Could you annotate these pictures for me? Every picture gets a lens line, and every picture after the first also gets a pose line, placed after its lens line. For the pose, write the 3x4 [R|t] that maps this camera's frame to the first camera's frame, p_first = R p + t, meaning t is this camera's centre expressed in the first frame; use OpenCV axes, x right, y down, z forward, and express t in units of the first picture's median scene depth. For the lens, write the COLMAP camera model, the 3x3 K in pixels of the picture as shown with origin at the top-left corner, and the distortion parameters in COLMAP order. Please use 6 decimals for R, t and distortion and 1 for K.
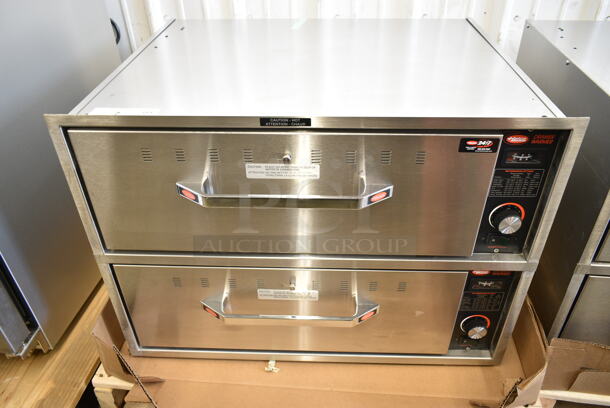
lens RADIAL K [[469.3, 0, 305.0], [0, 469.3, 204.0], [0, 0, 1]] dist [-0.019311, -0.003448]
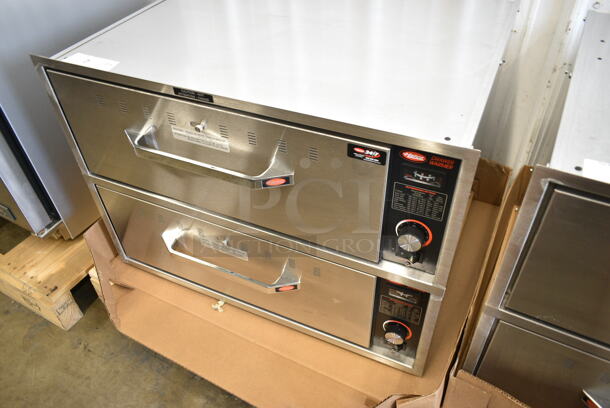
lens RADIAL K [[469.3, 0, 305.0], [0, 469.3, 204.0], [0, 0, 1]] dist [-0.019311, -0.003448]
pose [[0.923228, 0.244592, -0.296353, 0.468145], [-0.204812, 0.965792, 0.159054, -0.127864], [0.325118, -0.086147, 0.941741, 0.044319]]
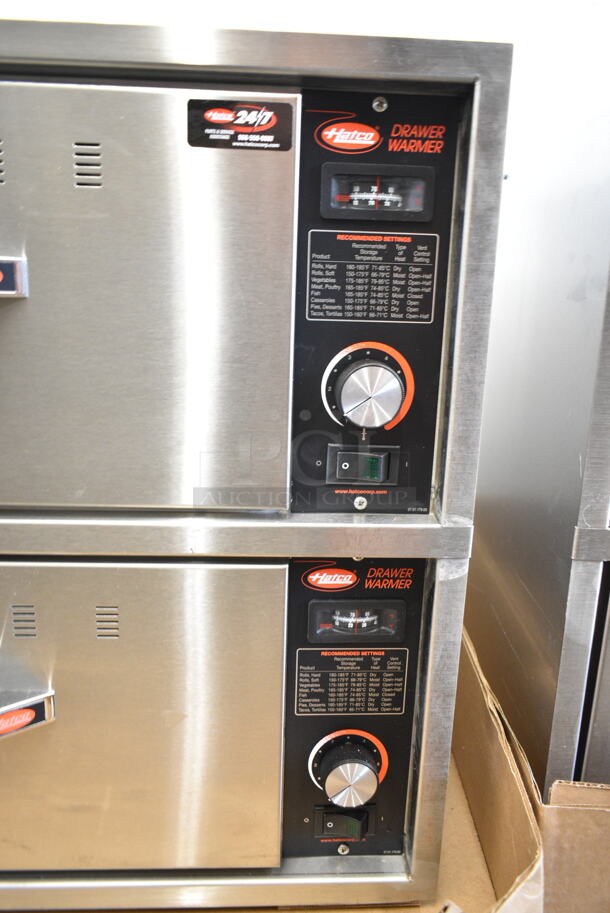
lens RADIAL K [[702.4, 0, 305.0], [0, 702.4, 456.5], [0, 0, 1]] dist [-0.019311, -0.003448]
pose [[0.994884, 0.021164, 0.098782, 0.310521], [0.016213, 0.931684, -0.362907, 0.263863], [-0.099714, 0.362652, 0.926575, 0.482035]]
